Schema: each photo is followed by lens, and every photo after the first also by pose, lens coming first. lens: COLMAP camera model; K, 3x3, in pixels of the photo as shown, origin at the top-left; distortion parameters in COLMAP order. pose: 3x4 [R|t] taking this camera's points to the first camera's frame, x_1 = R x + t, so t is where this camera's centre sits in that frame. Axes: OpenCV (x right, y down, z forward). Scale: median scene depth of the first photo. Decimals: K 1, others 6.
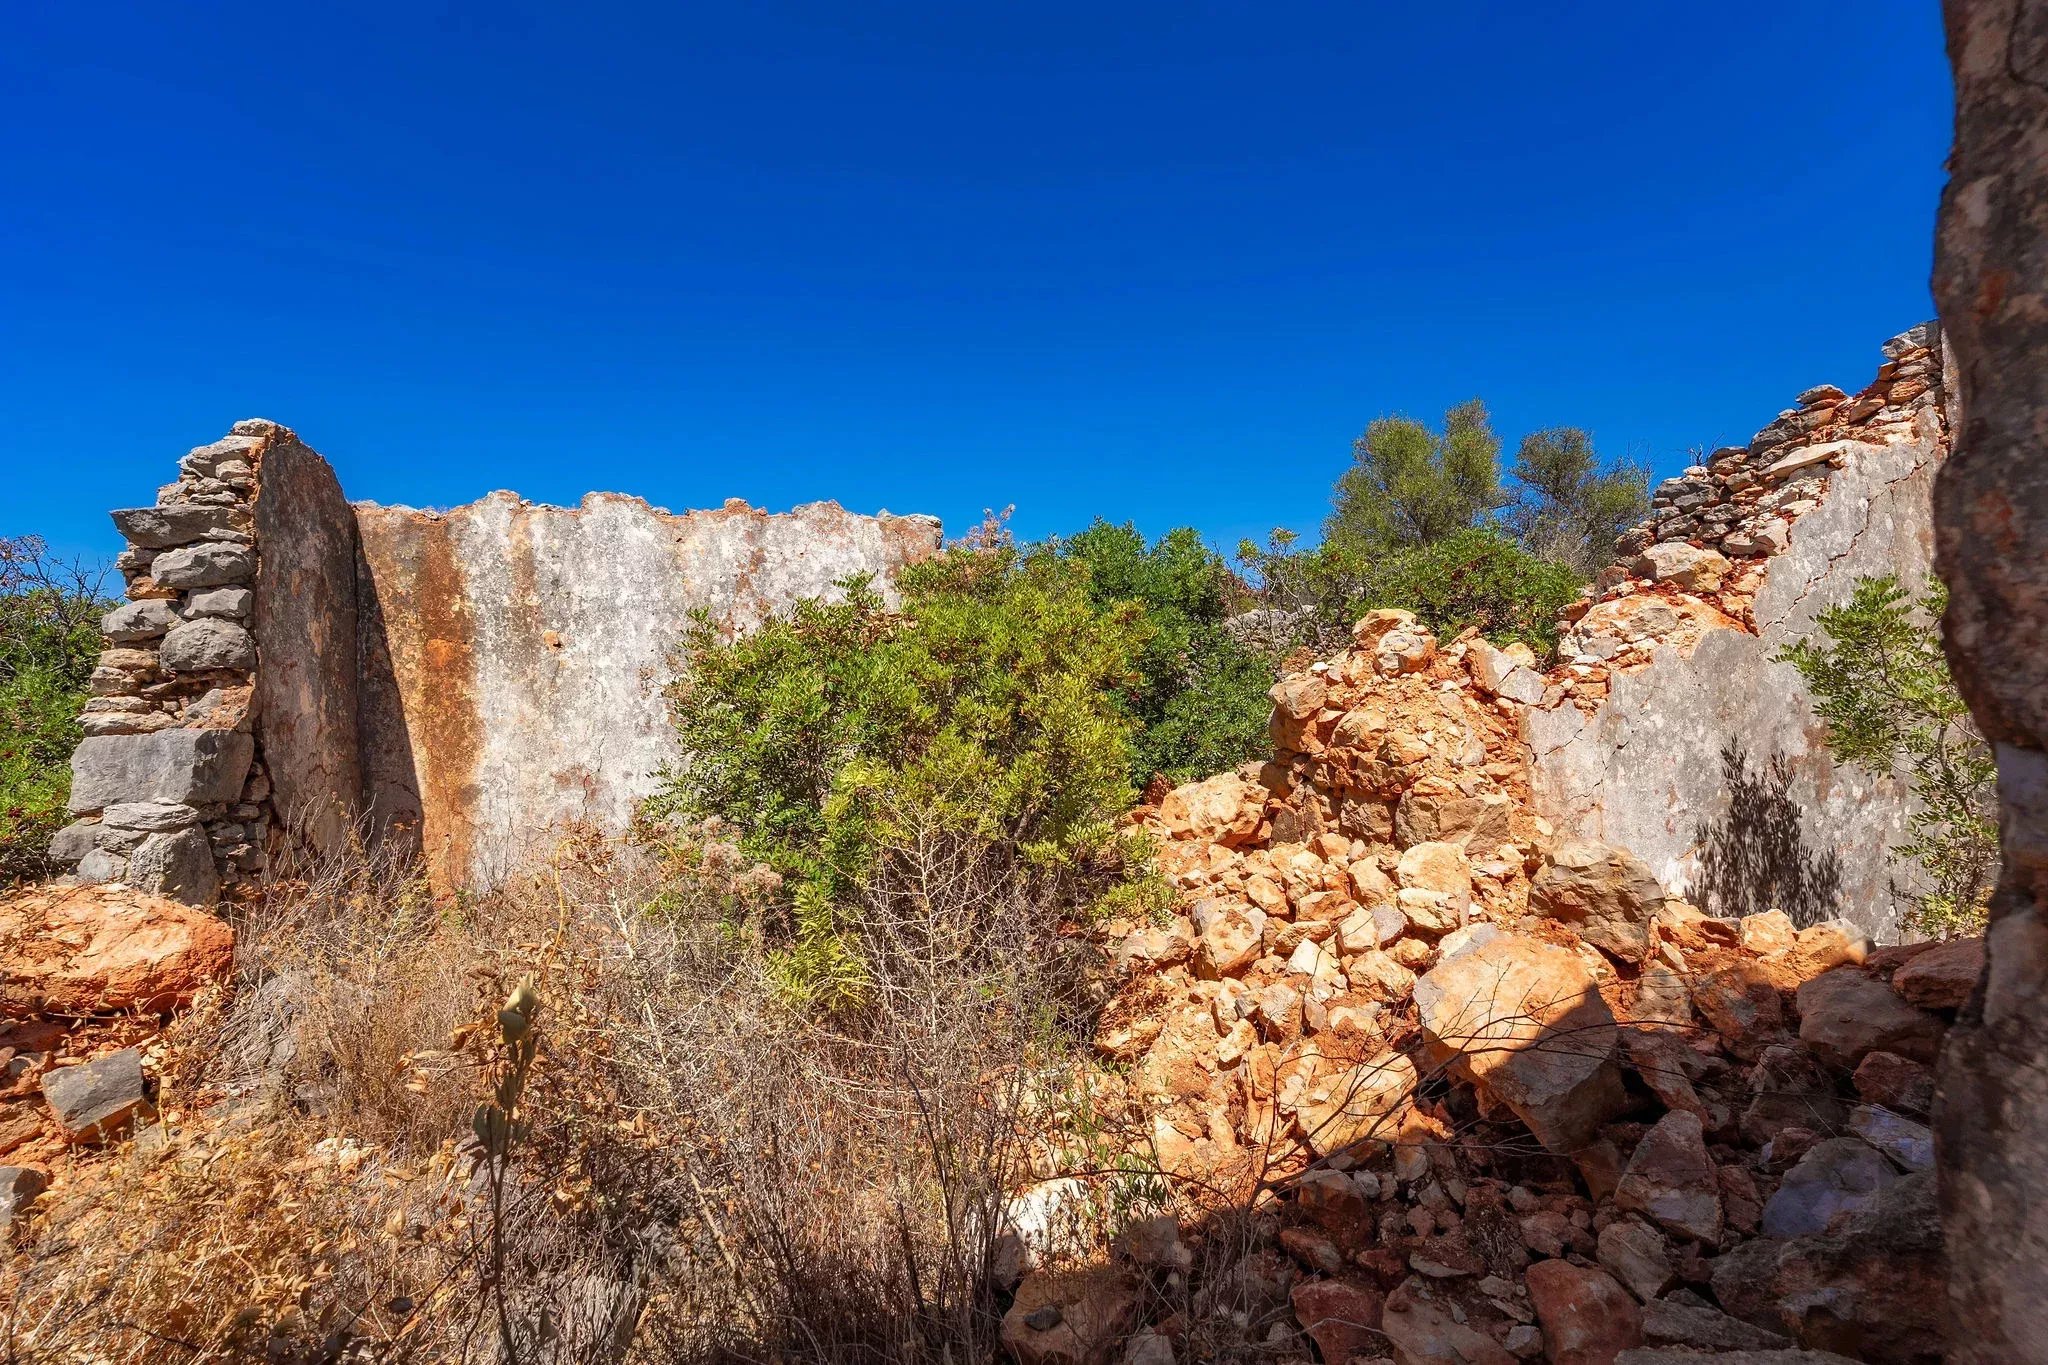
lens RADIAL K [[825.4, 0, 1015.2], [0, 825.4, 684.6], [0, 0, 1]] dist [-0.000184, -0.000480]
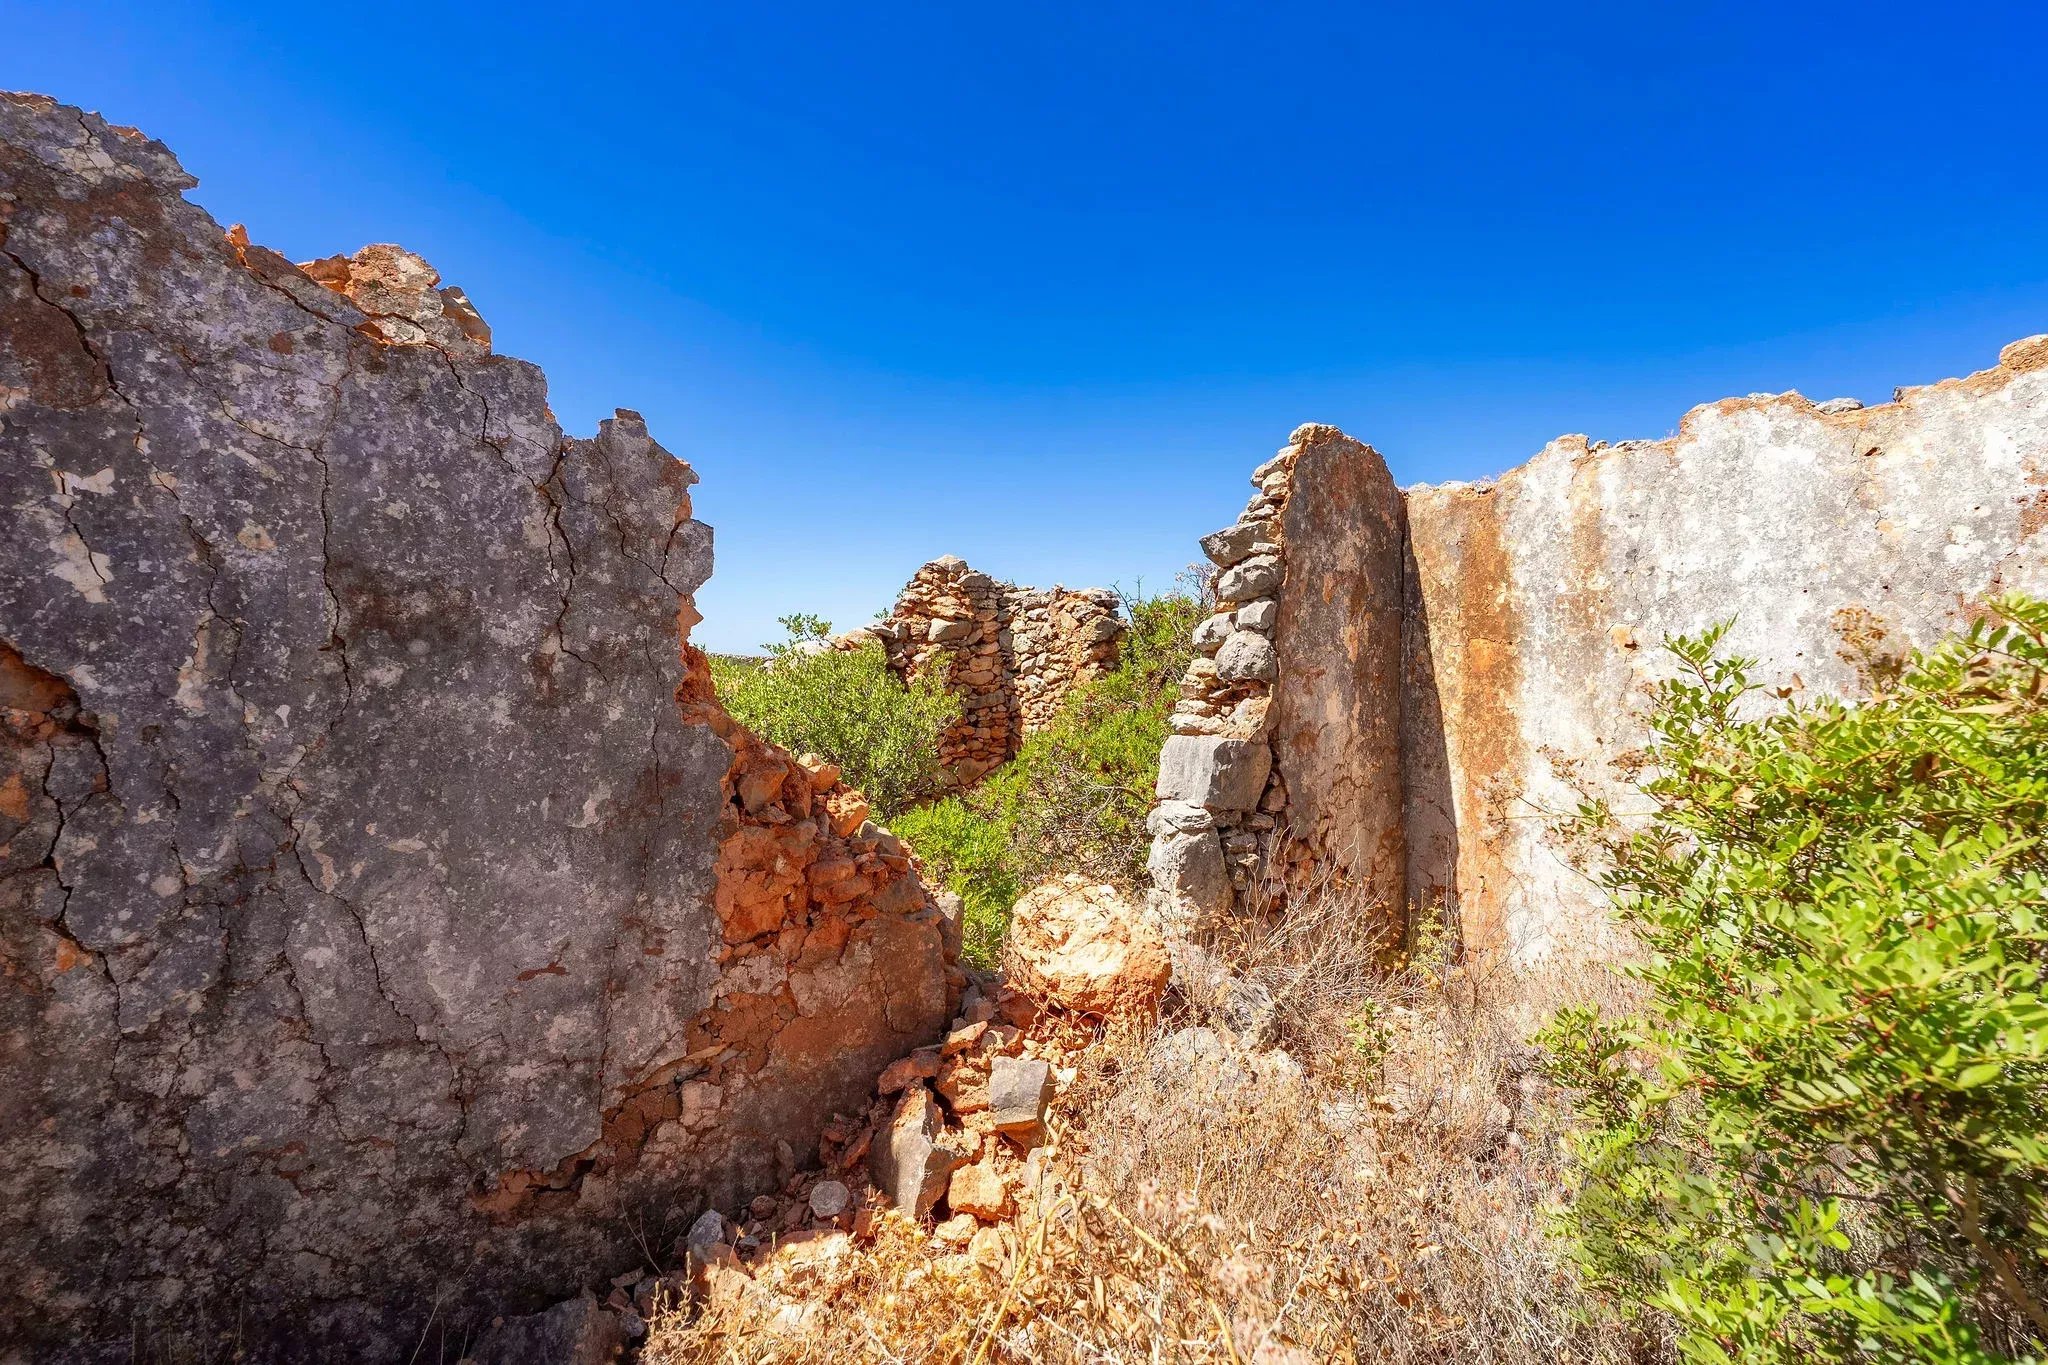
lens RADIAL K [[825.4, 0, 1015.2], [0, 825.4, 684.6], [0, 0, 1]] dist [-0.000184, -0.000480]
pose [[0.283620, 0.052889, -0.957477, -0.053460], [-0.005763, 0.998554, 0.053451, -0.065995], [0.958919, -0.009641, 0.283515, 0.419337]]
